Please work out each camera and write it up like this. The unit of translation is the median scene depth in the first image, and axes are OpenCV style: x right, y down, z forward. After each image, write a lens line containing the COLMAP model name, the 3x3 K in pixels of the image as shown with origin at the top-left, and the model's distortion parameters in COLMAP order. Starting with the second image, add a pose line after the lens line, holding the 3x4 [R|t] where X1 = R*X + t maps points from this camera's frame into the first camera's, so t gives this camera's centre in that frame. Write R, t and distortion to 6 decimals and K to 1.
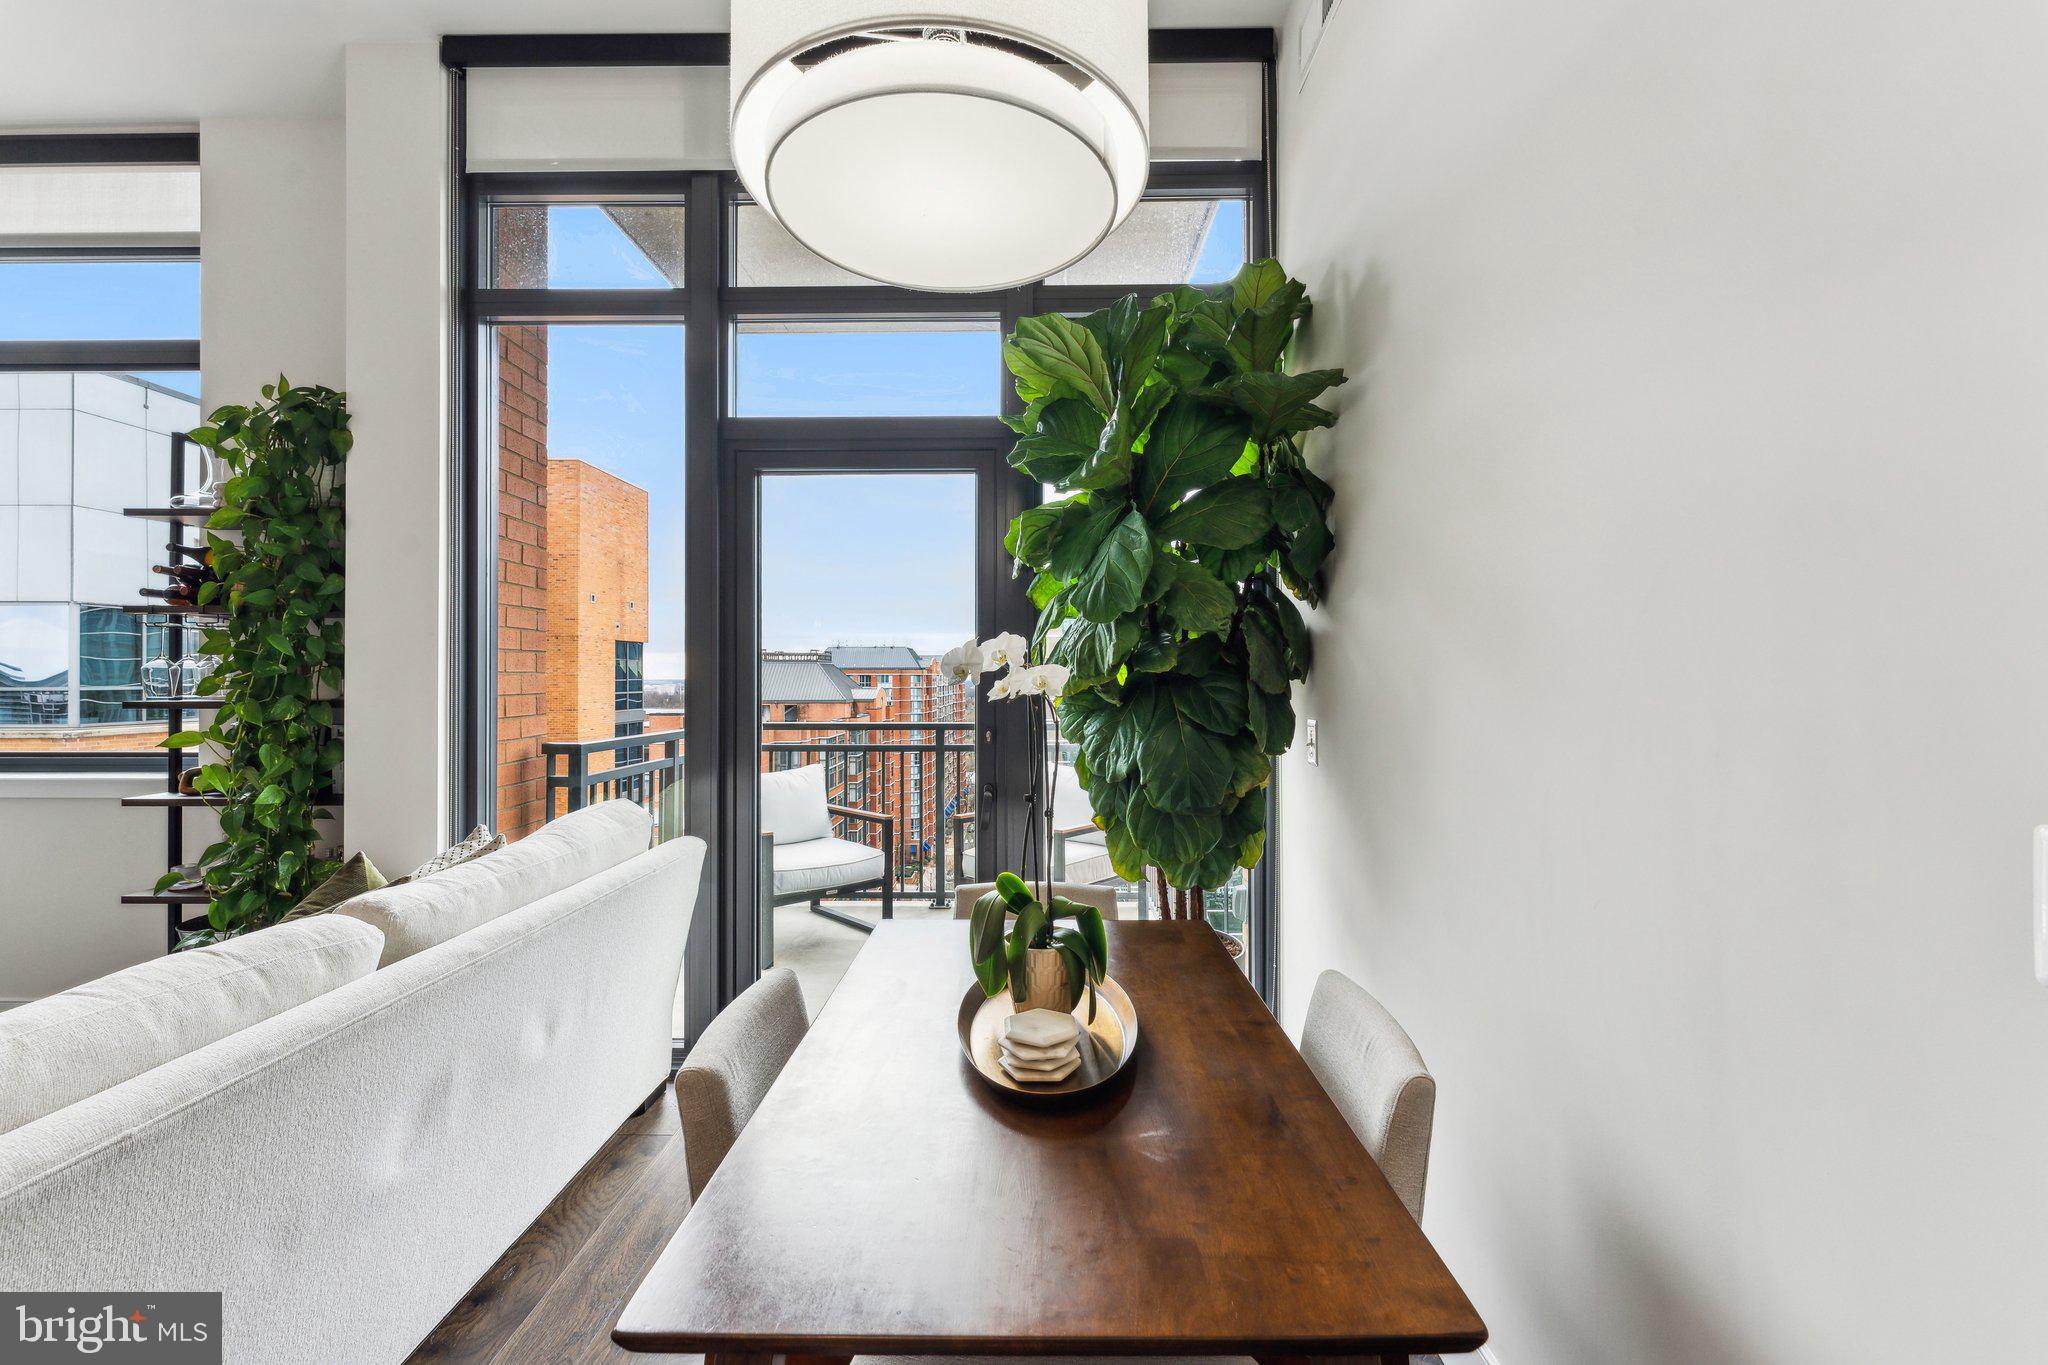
lens RADIAL K [[828.9, 0, 1030.2], [0, 828.9, 672.7], [0, 0, 1]] dist [-0.001240, 0.000070]
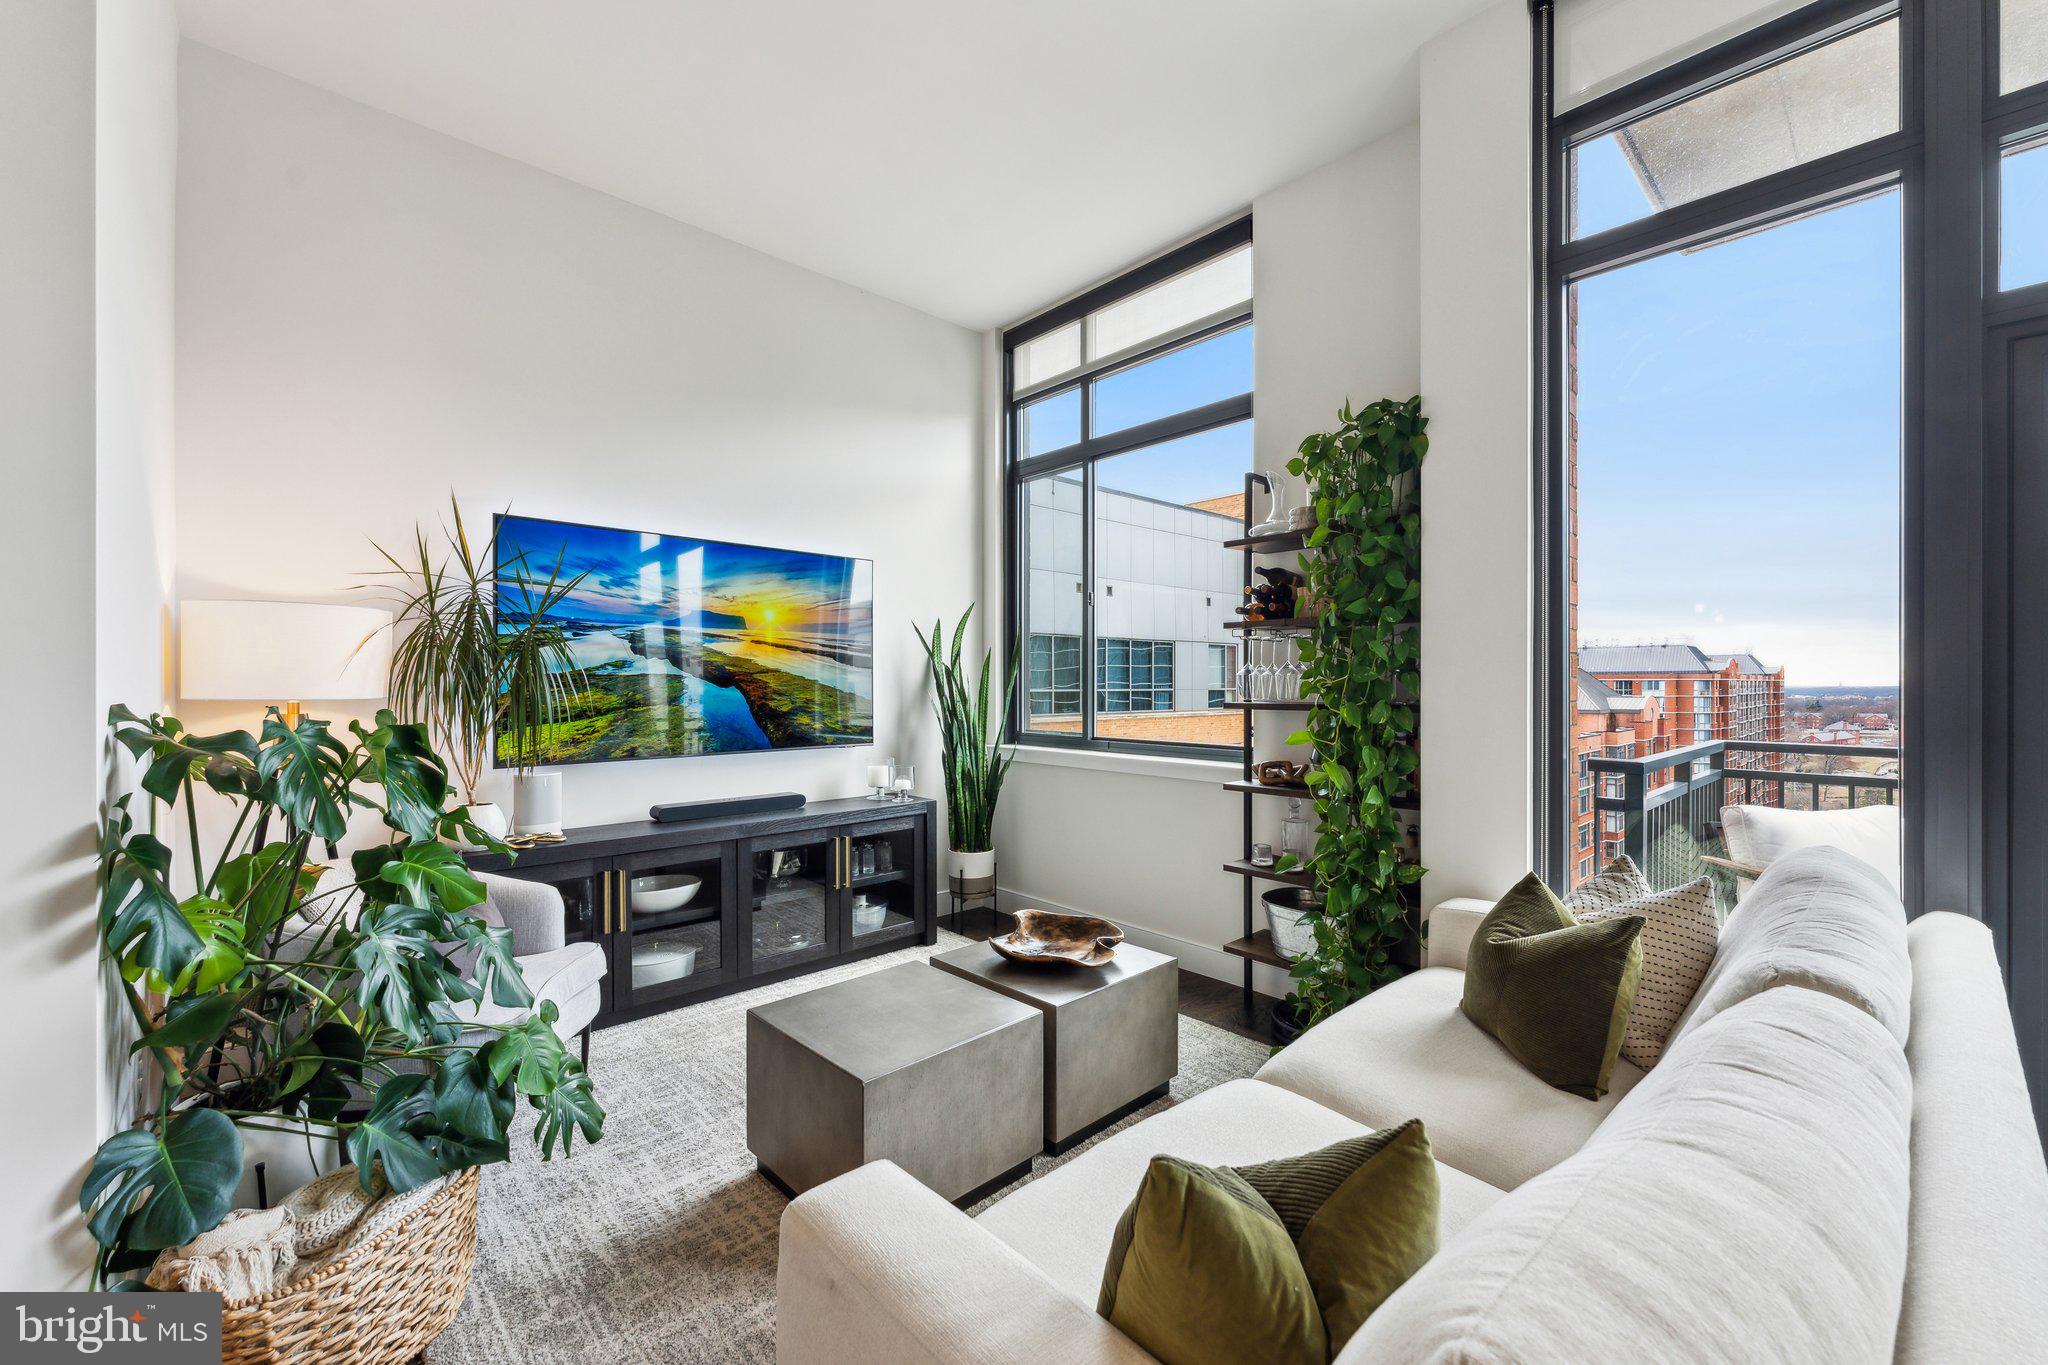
lens RADIAL K [[822.9, 0, 1024.0], [0, 822.9, 682.5], [0, 0, 1]] dist [-0.000714, -0.000122]
pose [[0.684620, -0.000928, -0.728899, -0.410730], [0.004134, 0.999988, 0.002610, 0.001511], [0.728888, -0.004800, 0.684616, -0.027495]]
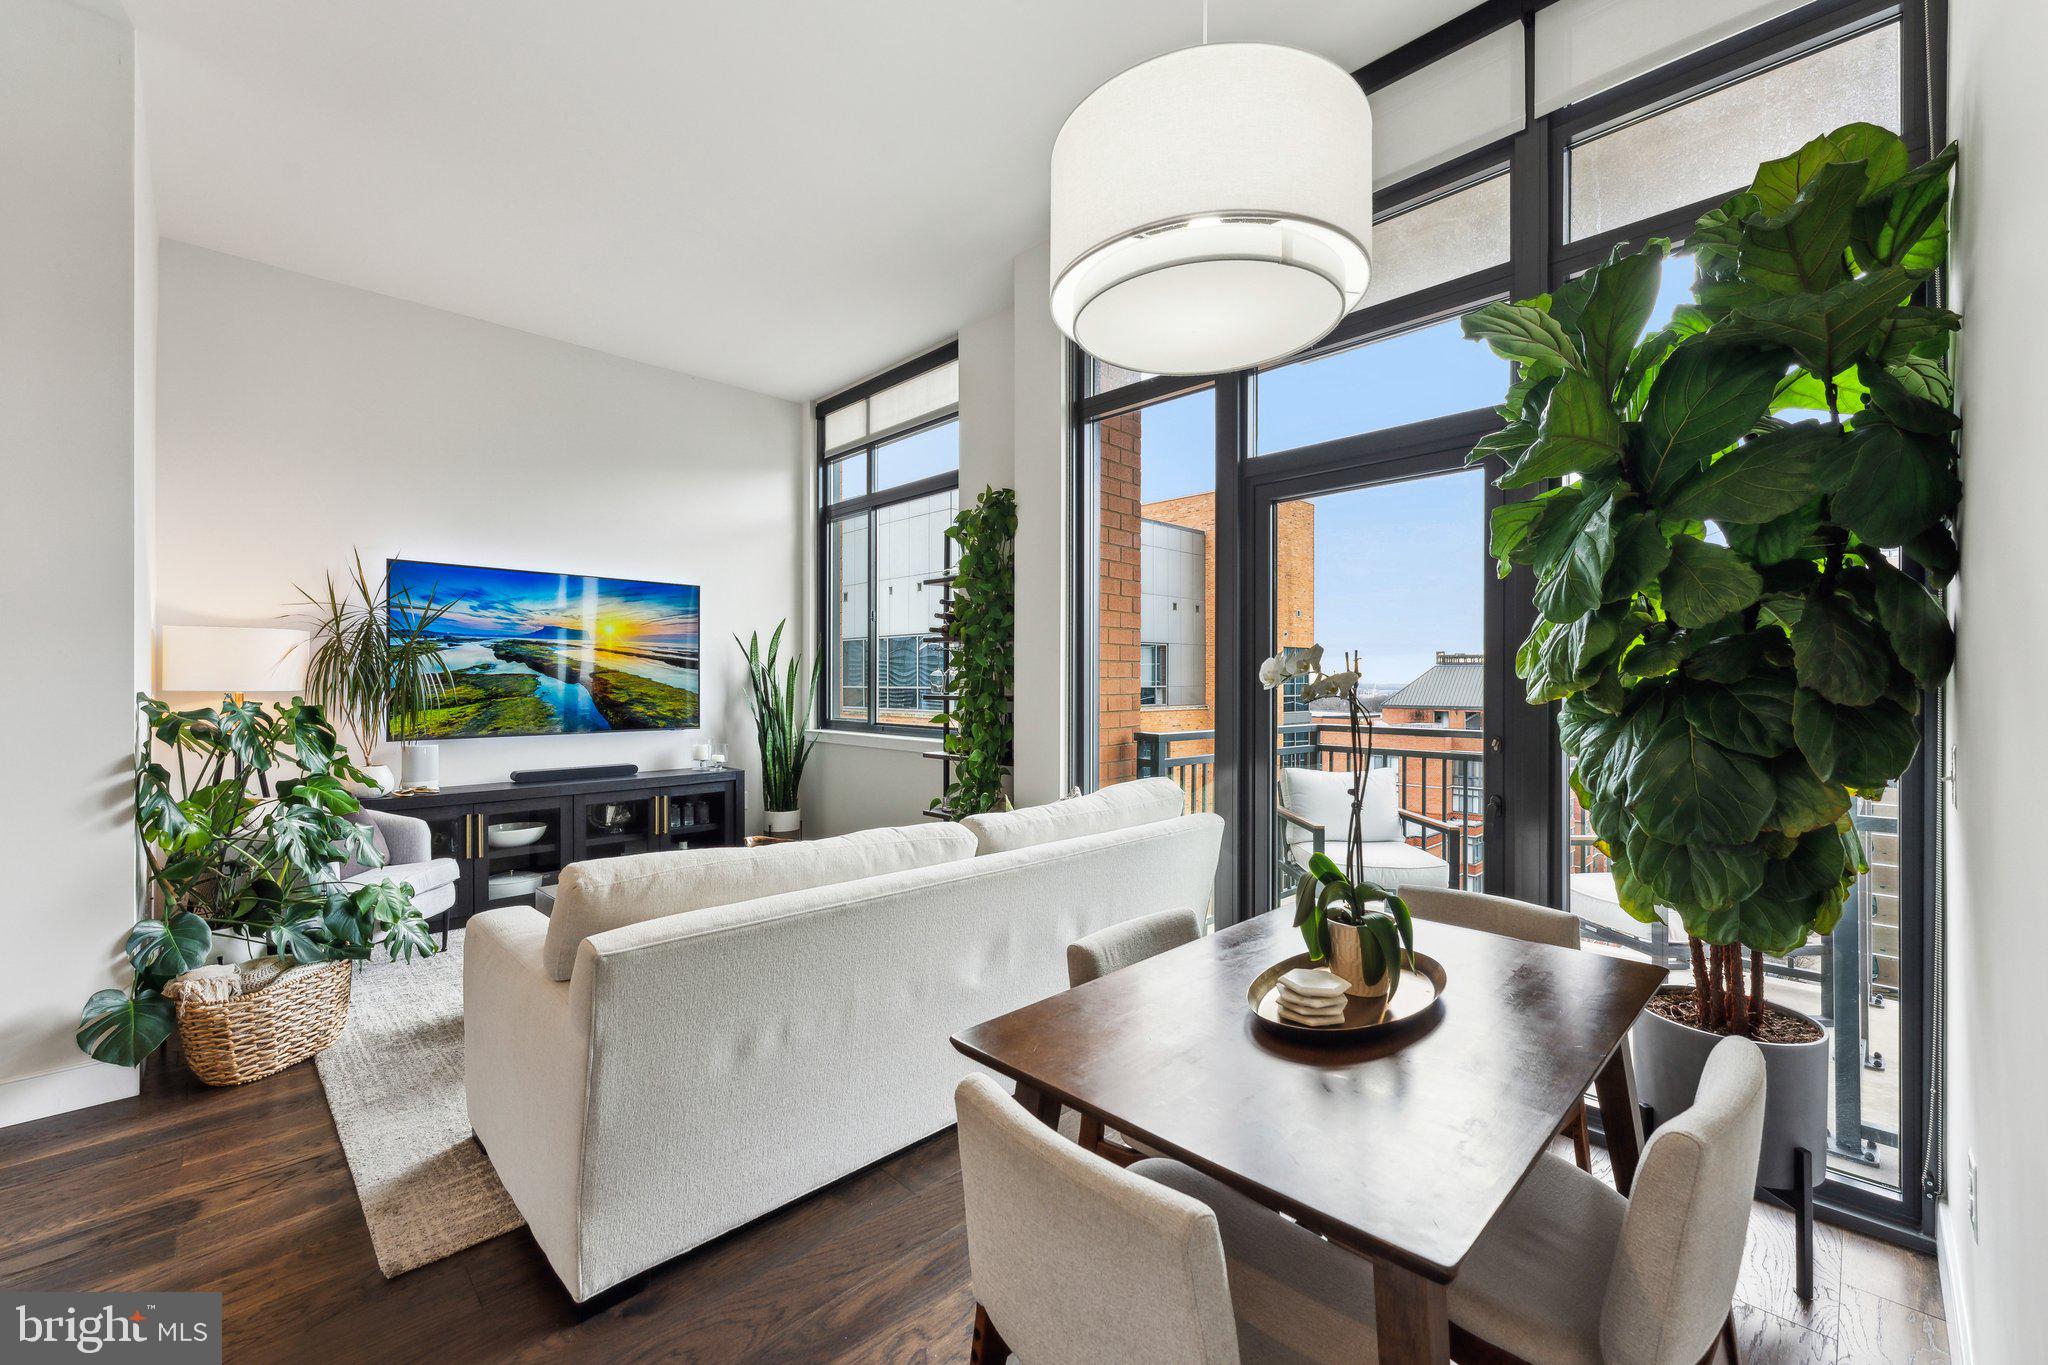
lens RADIAL K [[830.1, 0, 1024.0], [0, 830.1, 682.5], [0, 0, 1]] dist [0.000432, 0.000169]
pose [[0.708106, 0.003266, -0.706098, 0.233115], [0.001535, 0.999980, 0.006165, -0.001220], [0.706104, -0.005449, 0.708087, -0.048876]]
